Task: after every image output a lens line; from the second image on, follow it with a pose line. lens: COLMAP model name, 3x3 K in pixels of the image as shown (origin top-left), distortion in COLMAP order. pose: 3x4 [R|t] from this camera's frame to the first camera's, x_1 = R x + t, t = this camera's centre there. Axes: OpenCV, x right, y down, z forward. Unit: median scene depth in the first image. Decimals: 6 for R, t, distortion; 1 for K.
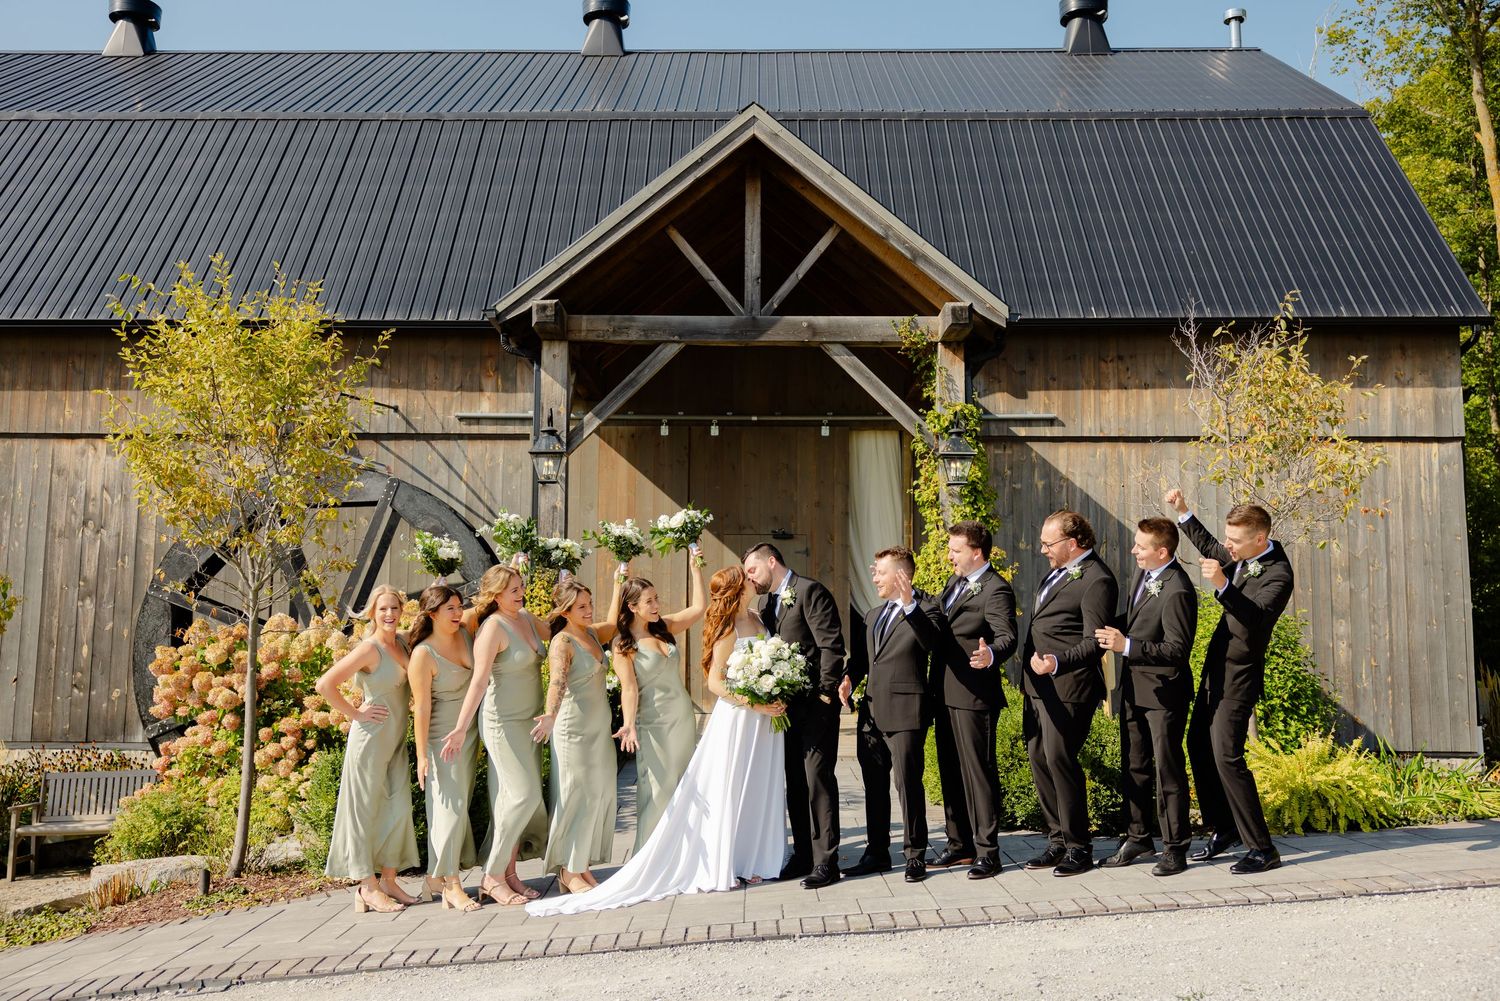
lens RADIAL K [[1471.3, 0, 738.1], [0, 1471.3, 497.6], [0, 0, 1]] dist [0.021365, 0.045860]
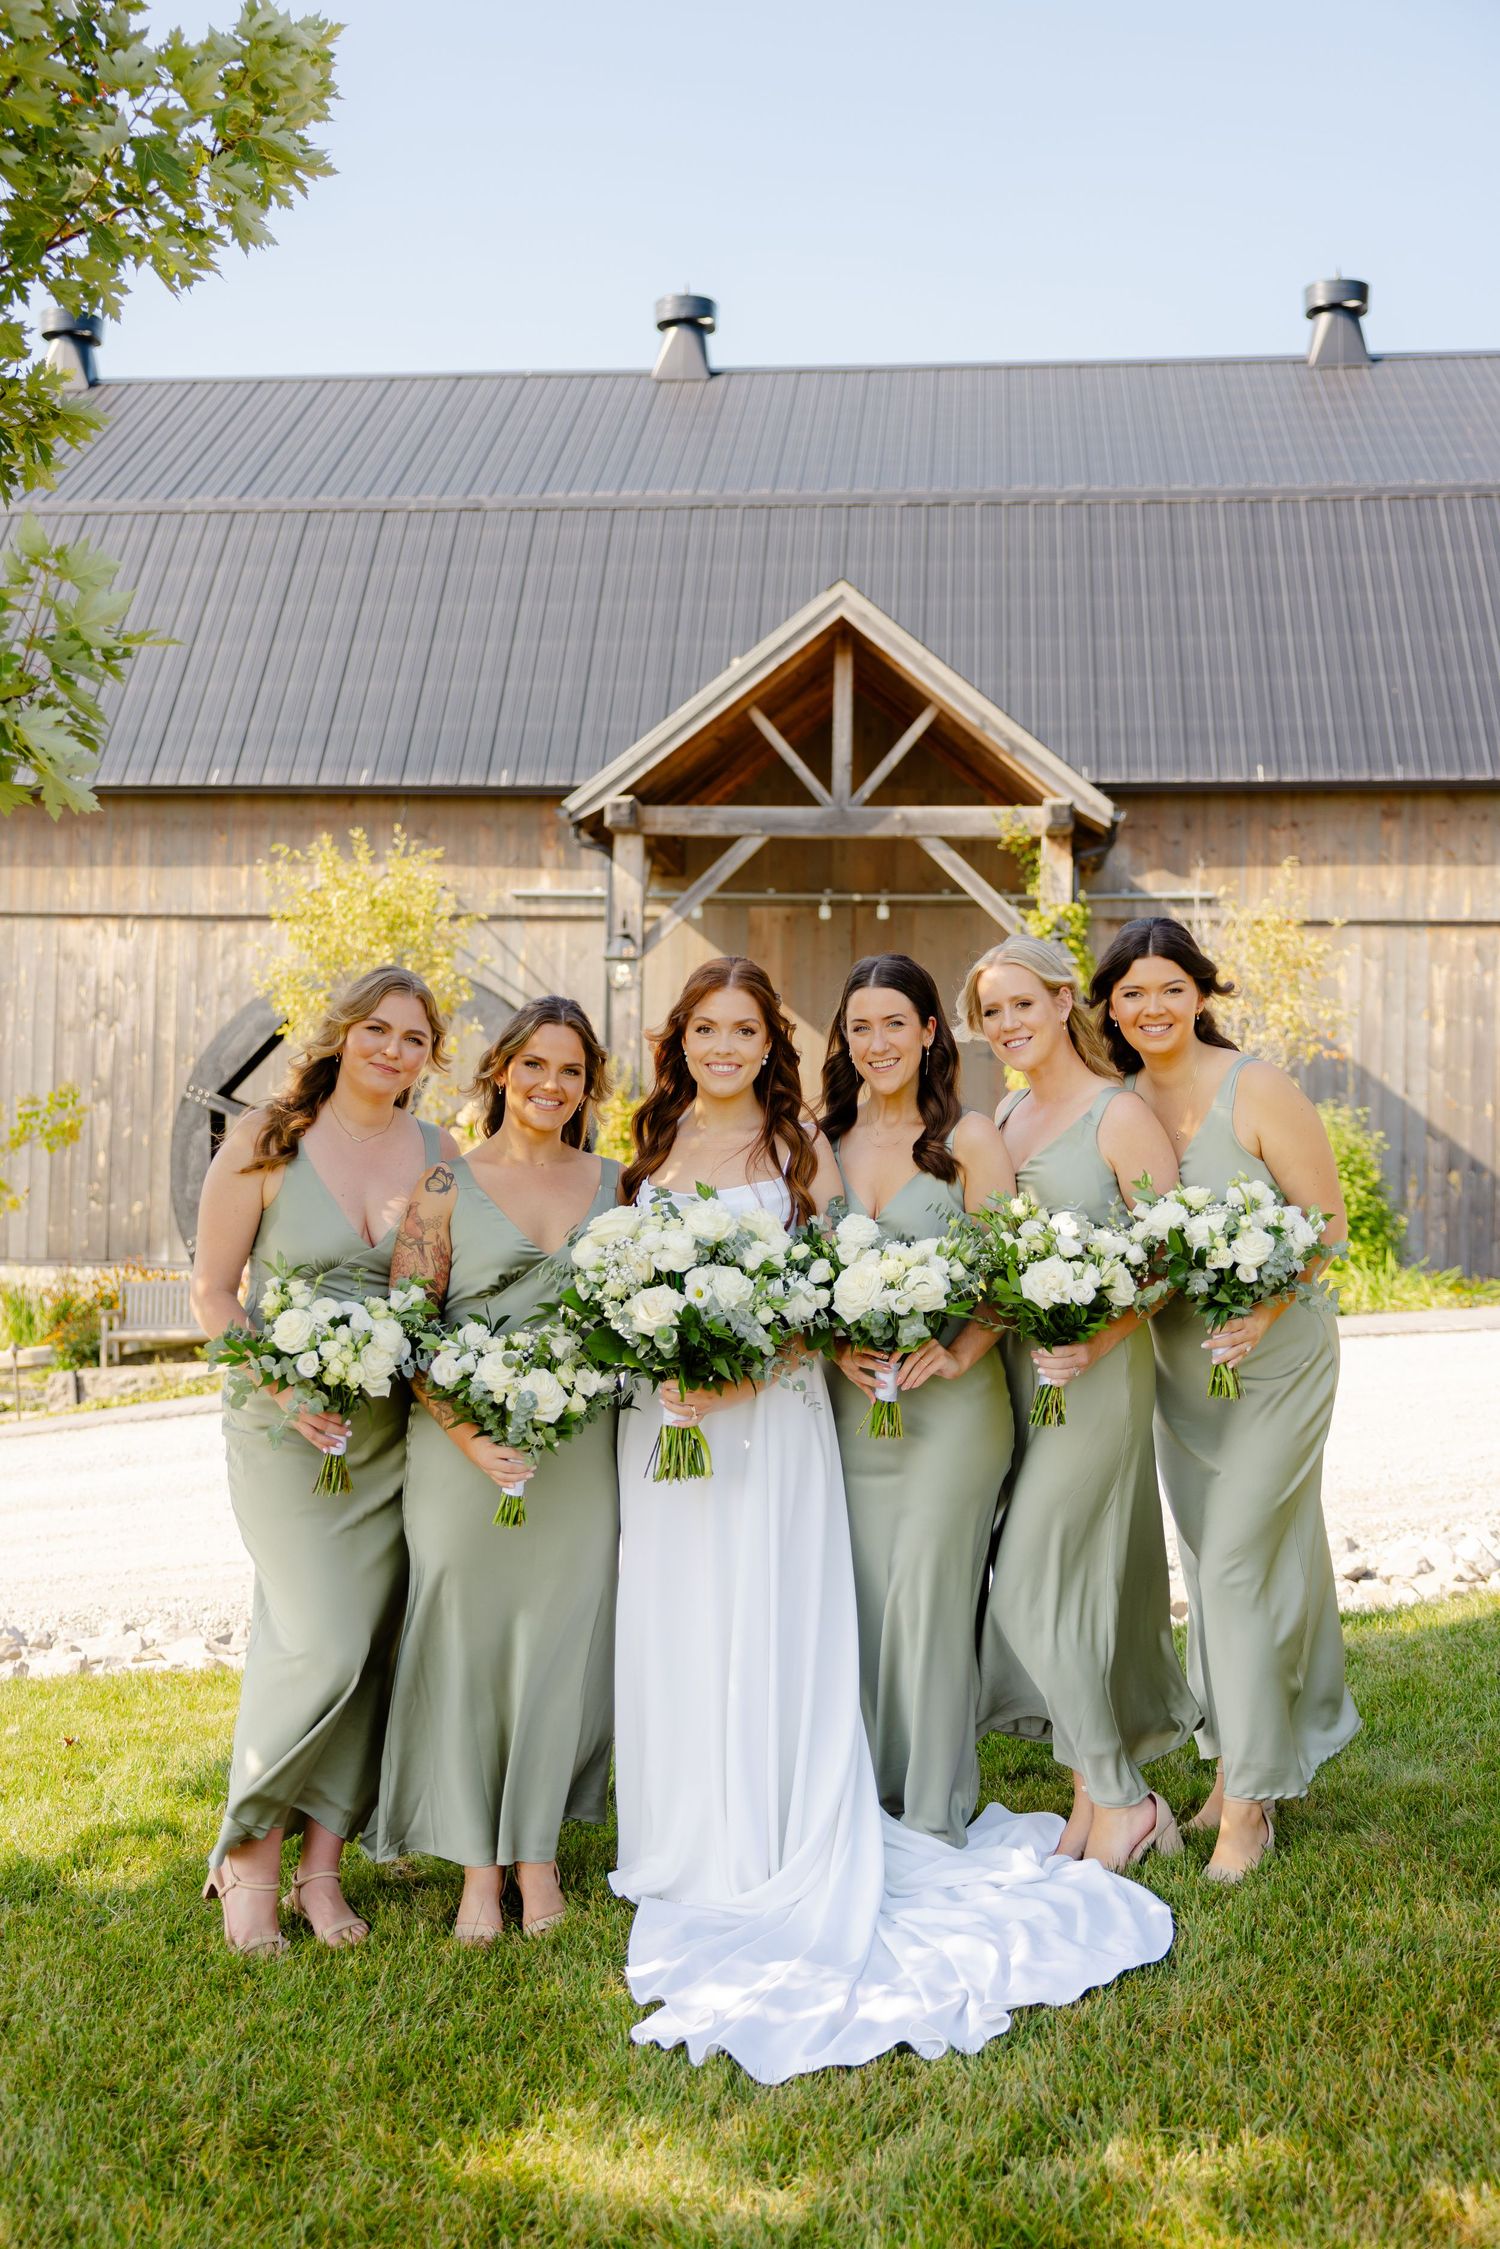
lens RADIAL K [[2420.8, 0, 755.6], [0, 2420.8, 1129.4], [0, 0, 1]] dist [0.129129, -0.040142]
pose [[0.998026, 0.009118, -0.062140, 0.051995], [-0.003581, 0.996058, 0.088637, -0.056039], [0.062703, -0.088239, 0.994124, -0.529503]]
